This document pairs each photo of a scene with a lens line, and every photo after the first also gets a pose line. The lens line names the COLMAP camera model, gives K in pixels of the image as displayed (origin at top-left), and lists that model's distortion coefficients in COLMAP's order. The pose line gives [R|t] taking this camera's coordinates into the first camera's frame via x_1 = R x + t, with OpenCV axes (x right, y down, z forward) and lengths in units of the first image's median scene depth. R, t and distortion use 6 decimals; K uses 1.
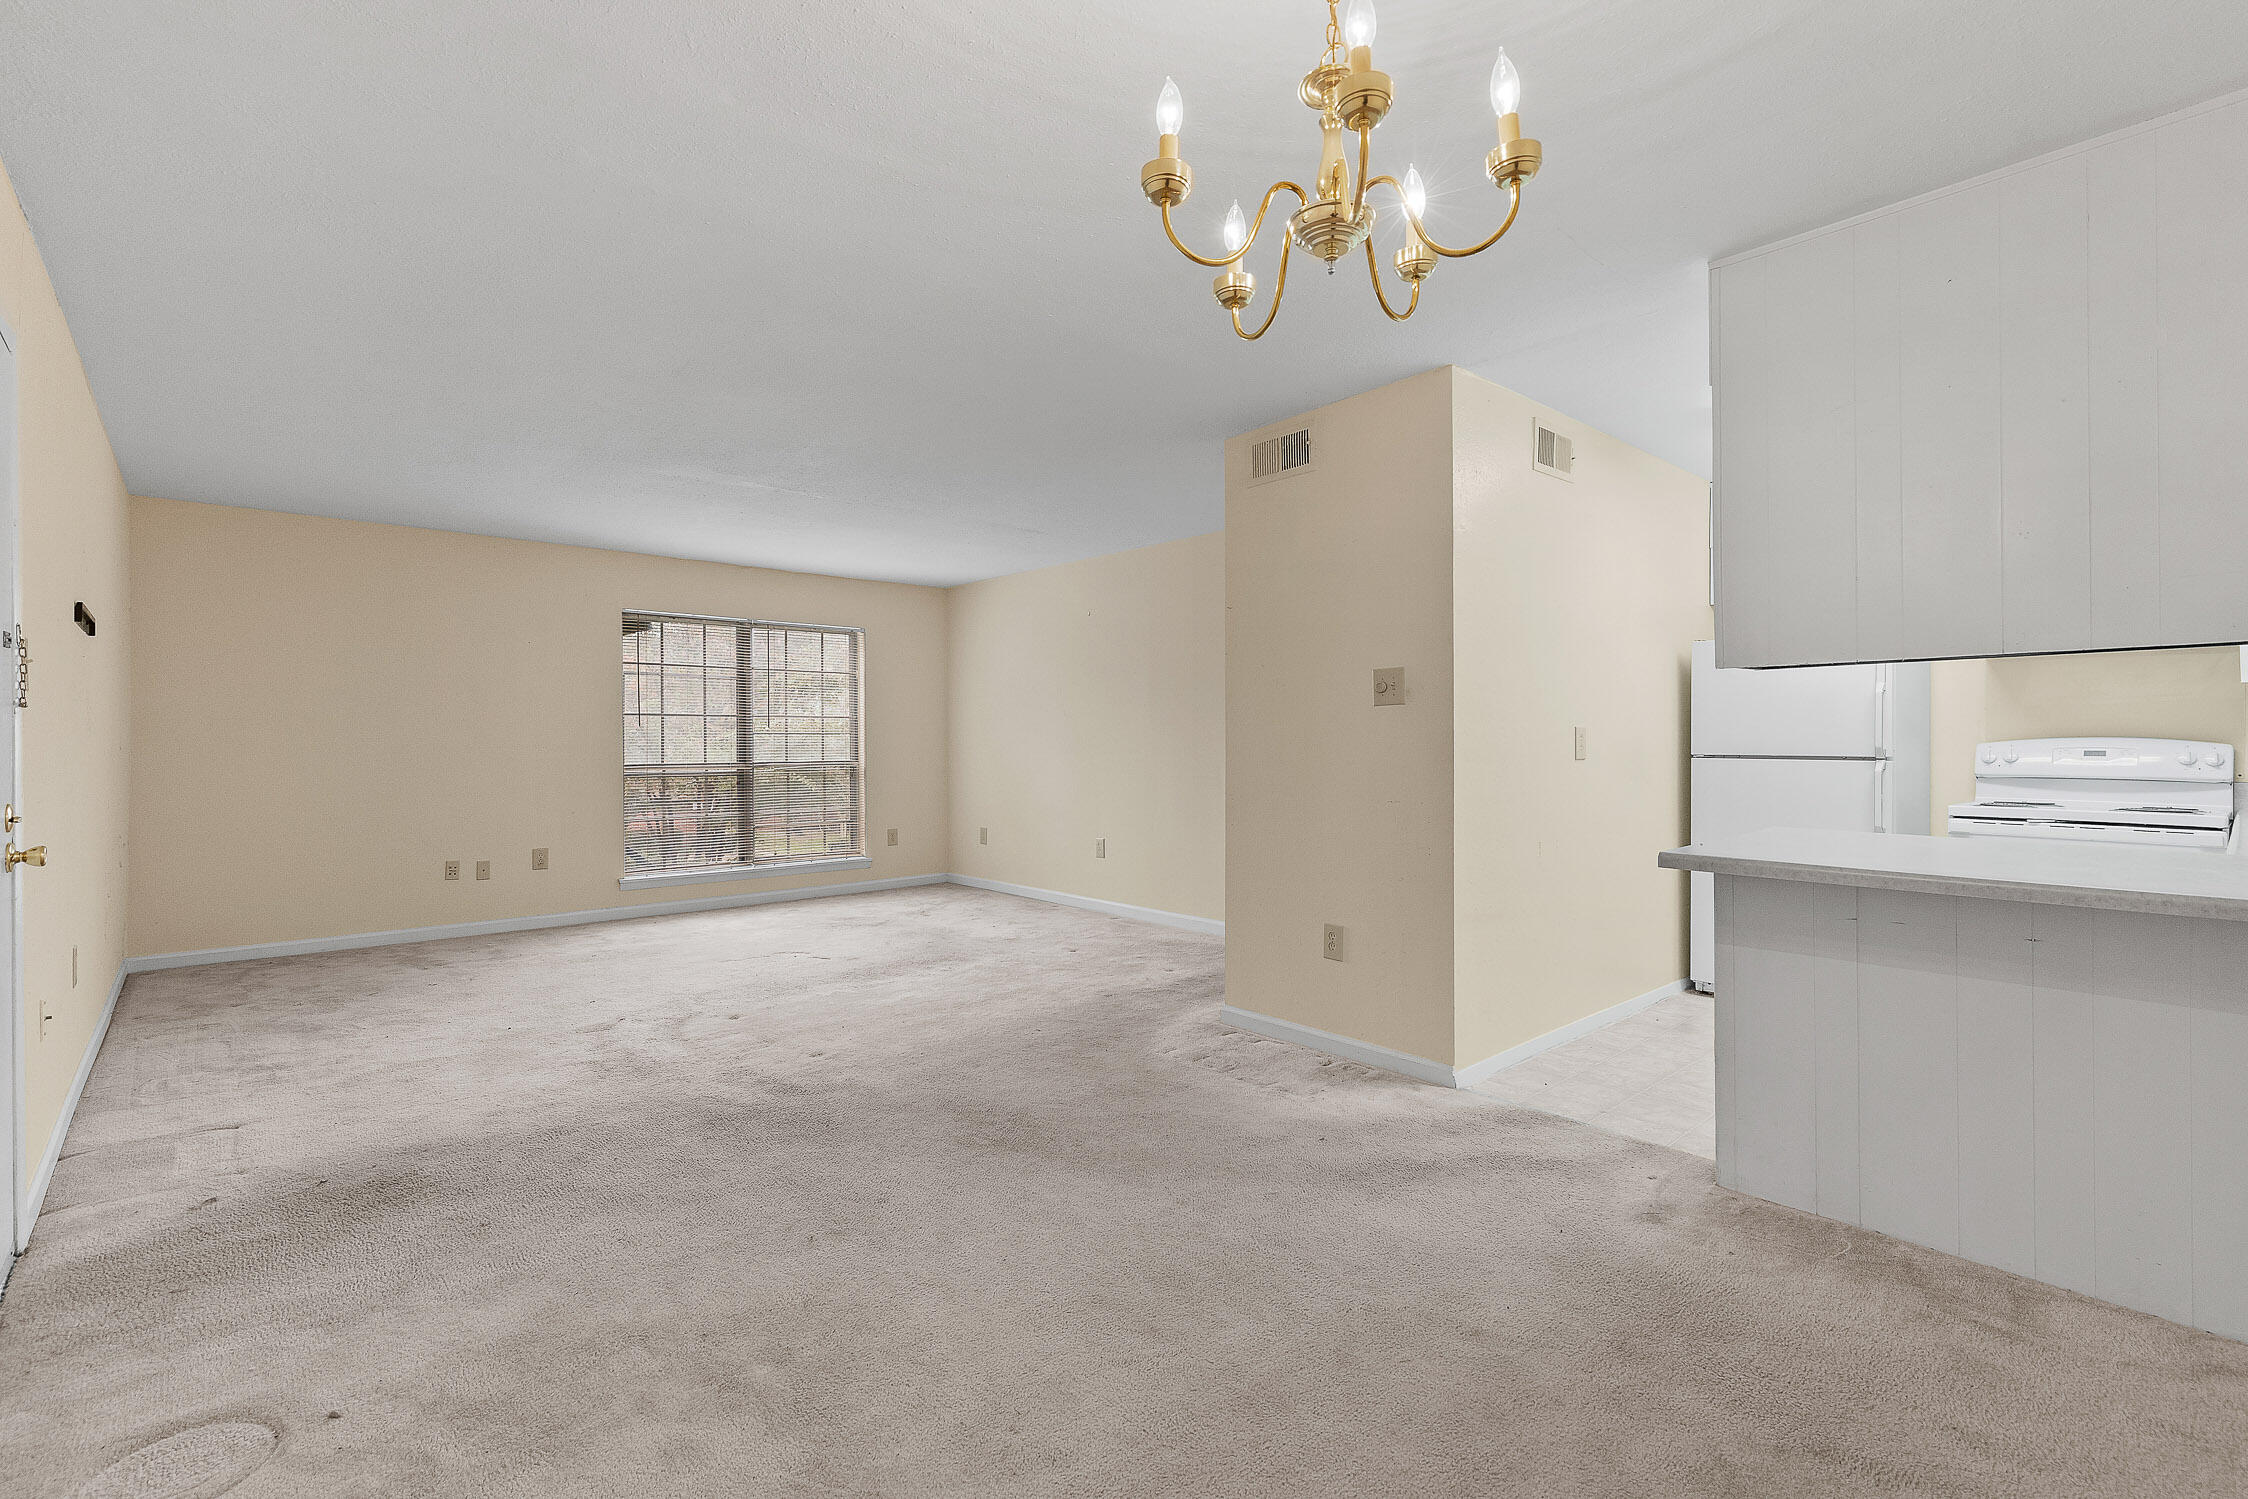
lens RADIAL K [[1016.9, 0, 1125.4], [0, 1016.9, 746.3], [0, 0, 1]] dist [-0.000975, -0.000212]
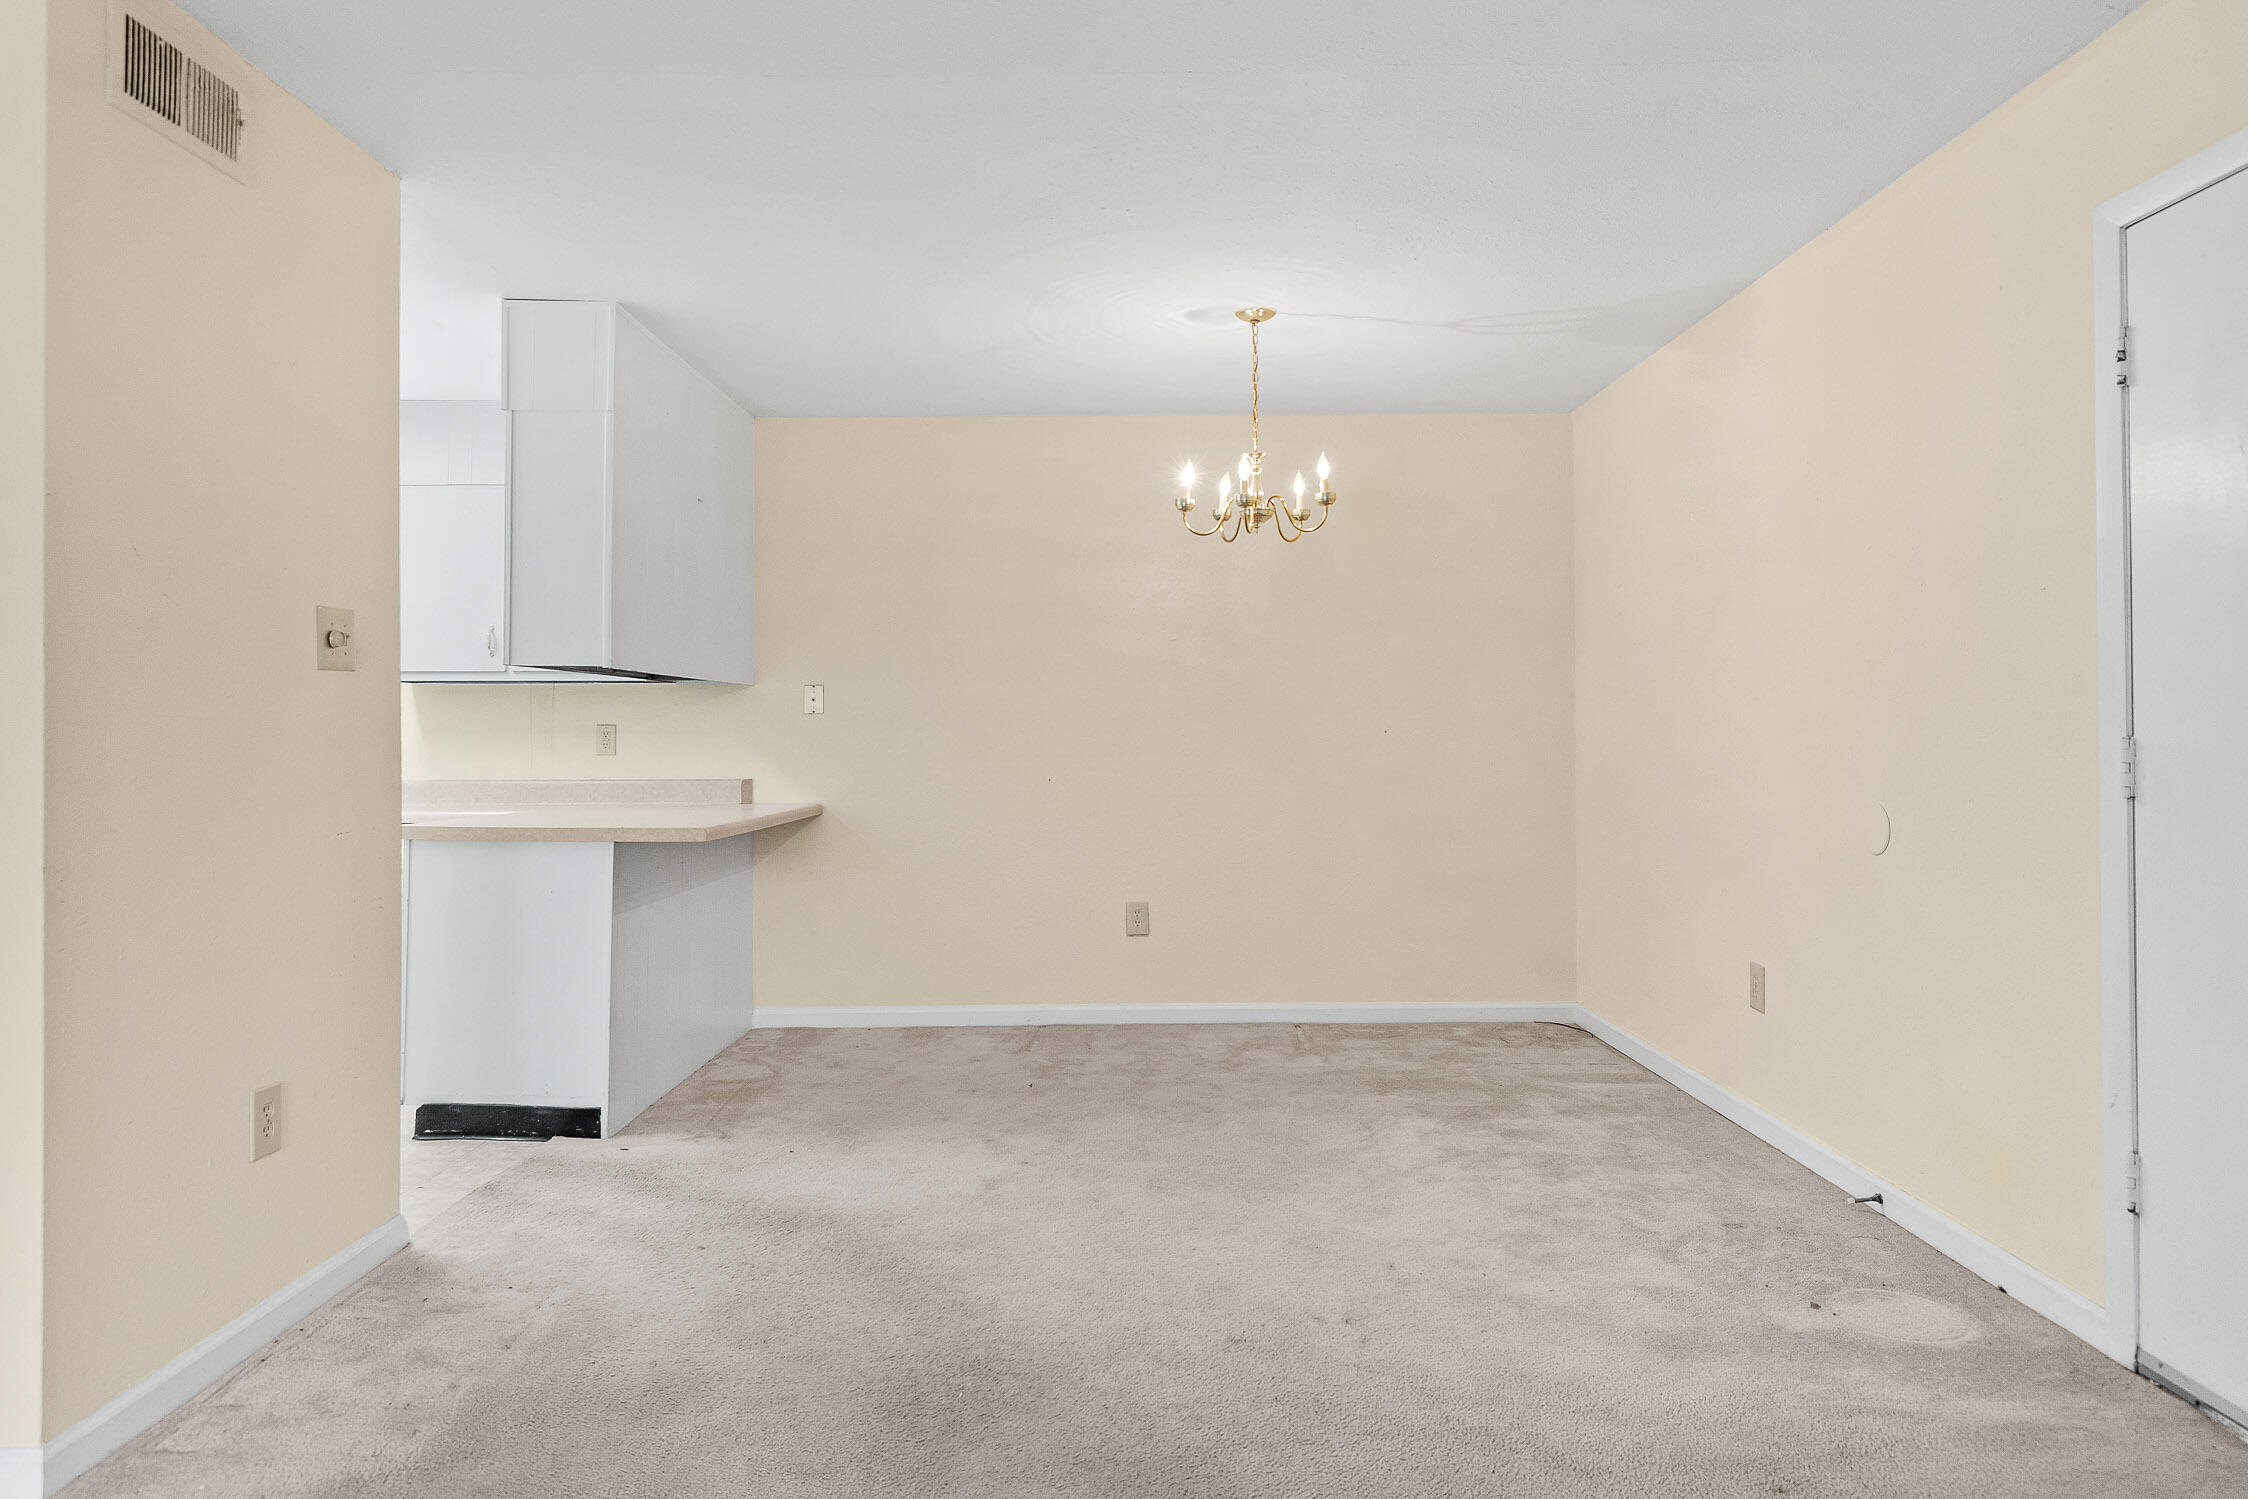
lens RADIAL K [[1390.6, 0, 1111.4], [0, 1390.6, 713.3], [0, 0, 1]] dist [0.003777, 0.000212]
pose [[-0.740838, 0.018220, 0.671437, -0.318668], [0.009910, 0.999820, -0.016197, 0.001241], [-0.671611, -0.005345, -0.740885, 0.671348]]
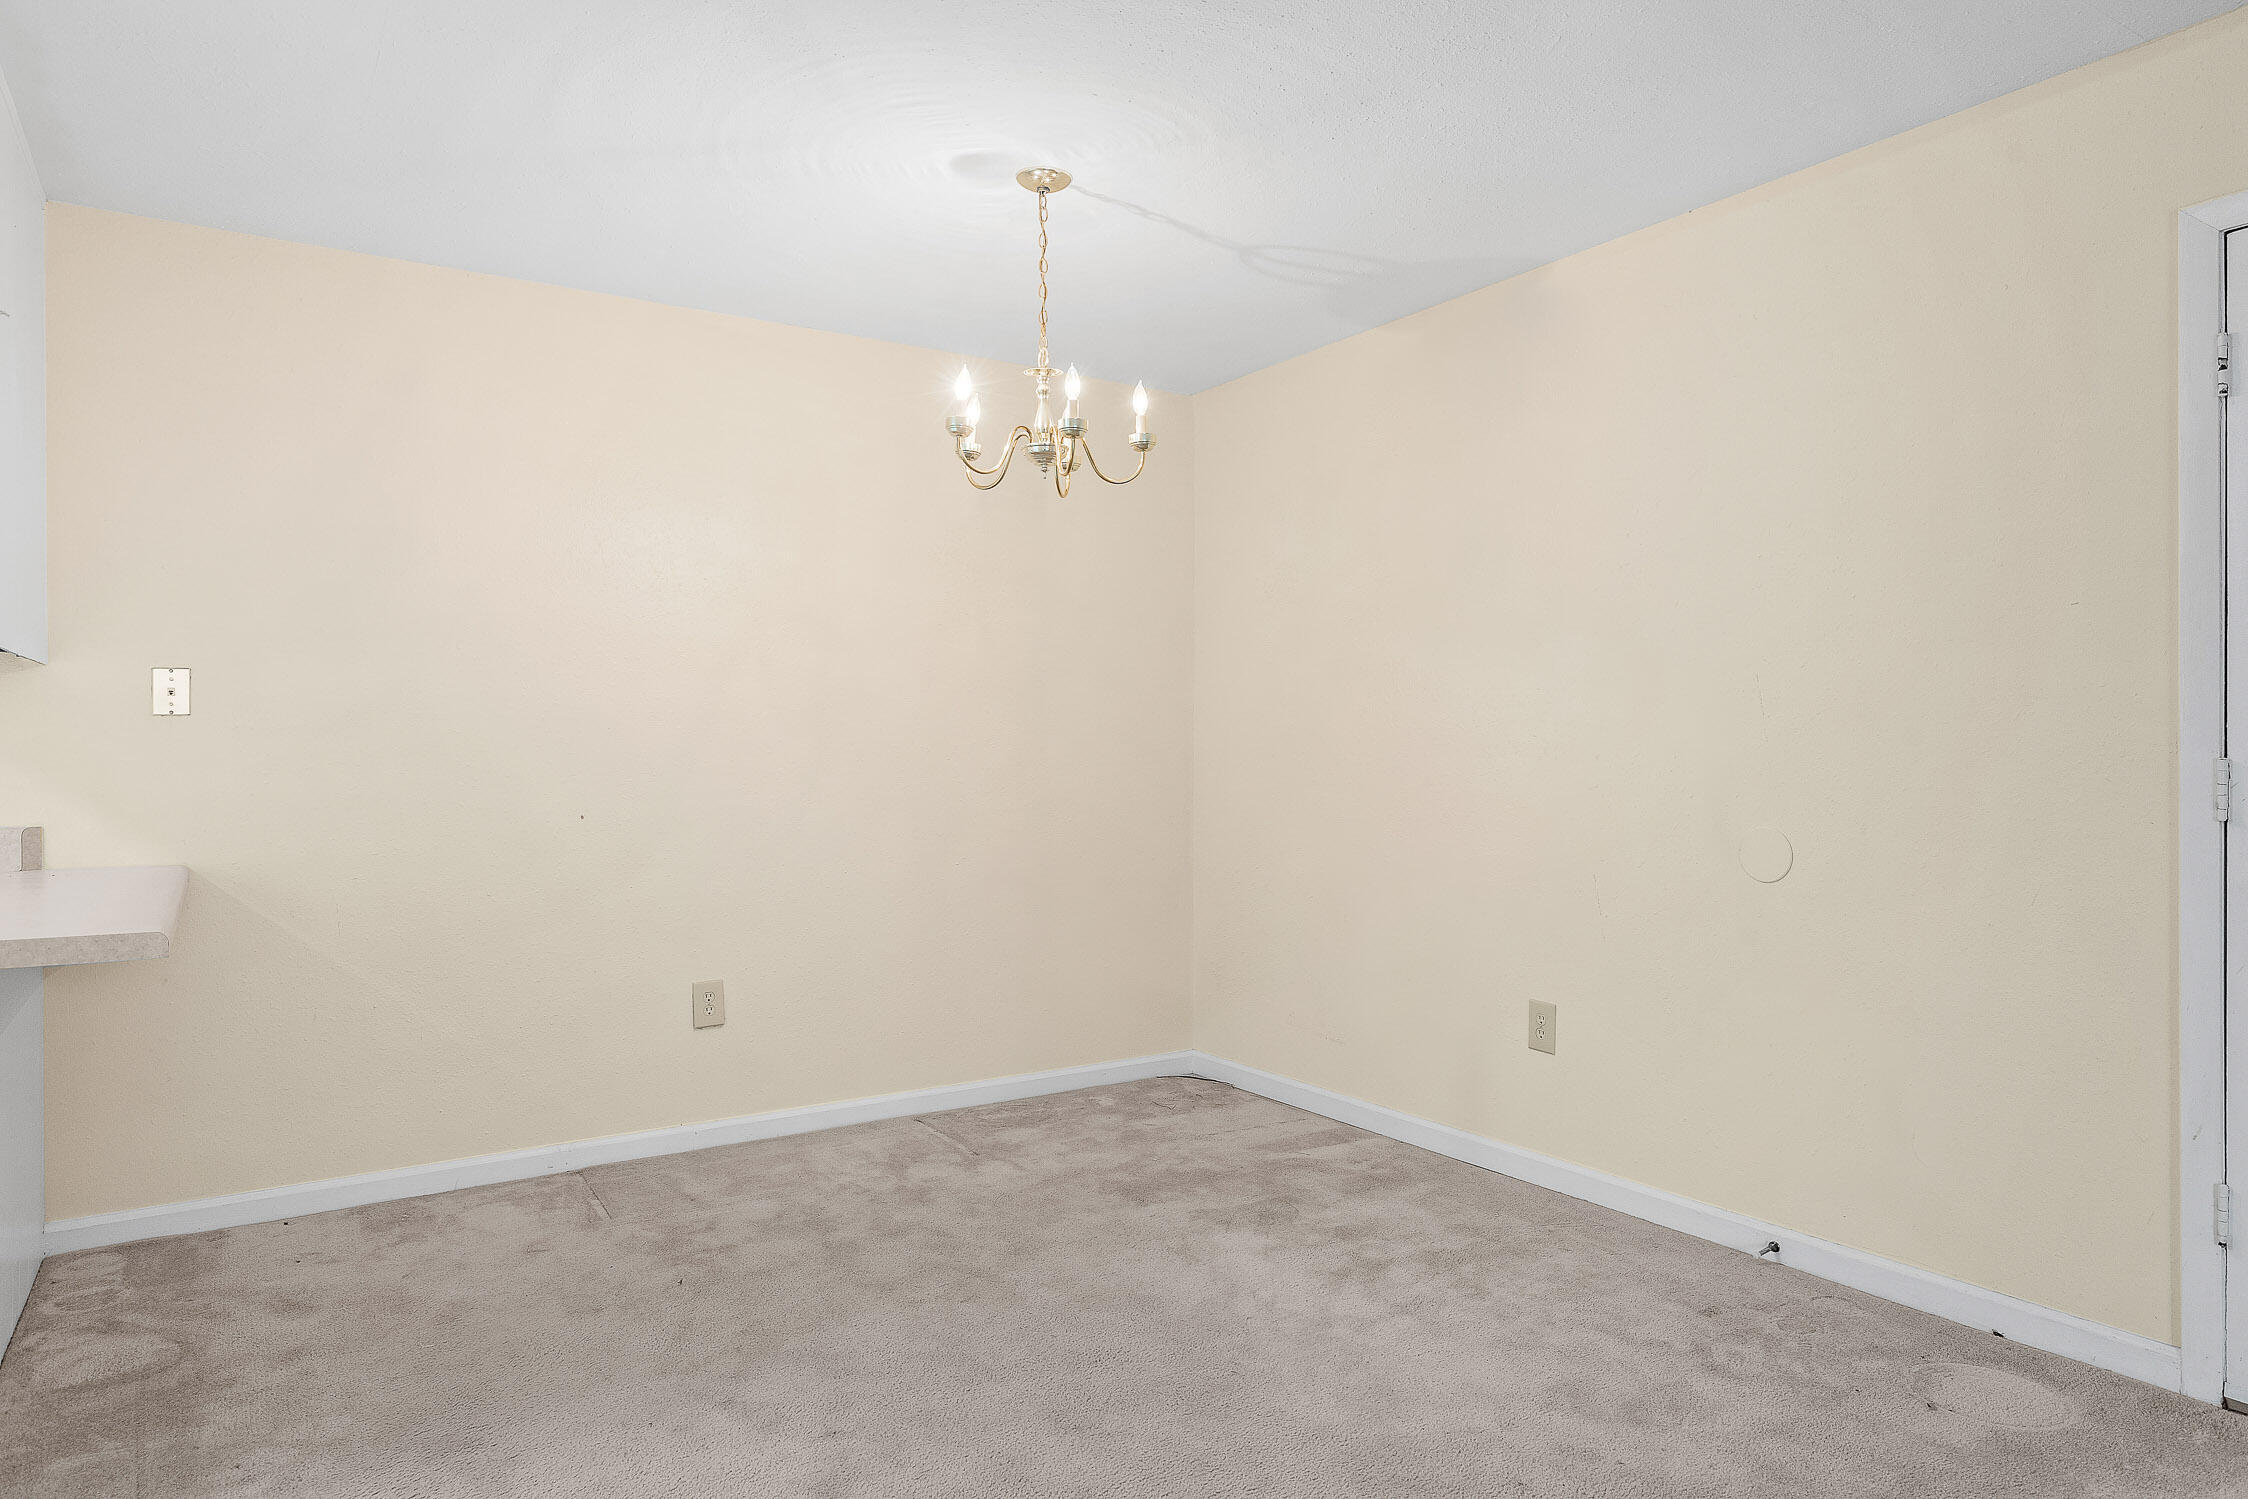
lens RADIAL K [[1390.6, 0, 1127.2], [0, 1390.6, 747.8], [0, 0, 1]] dist [0.003777, 0.000212]
pose [[-0.987601, 0.005467, 0.156888, -0.053624], [0.005638, 0.999984, 0.000642, -0.000278], [-0.156882, 0.001519, -0.987616, 0.616765]]
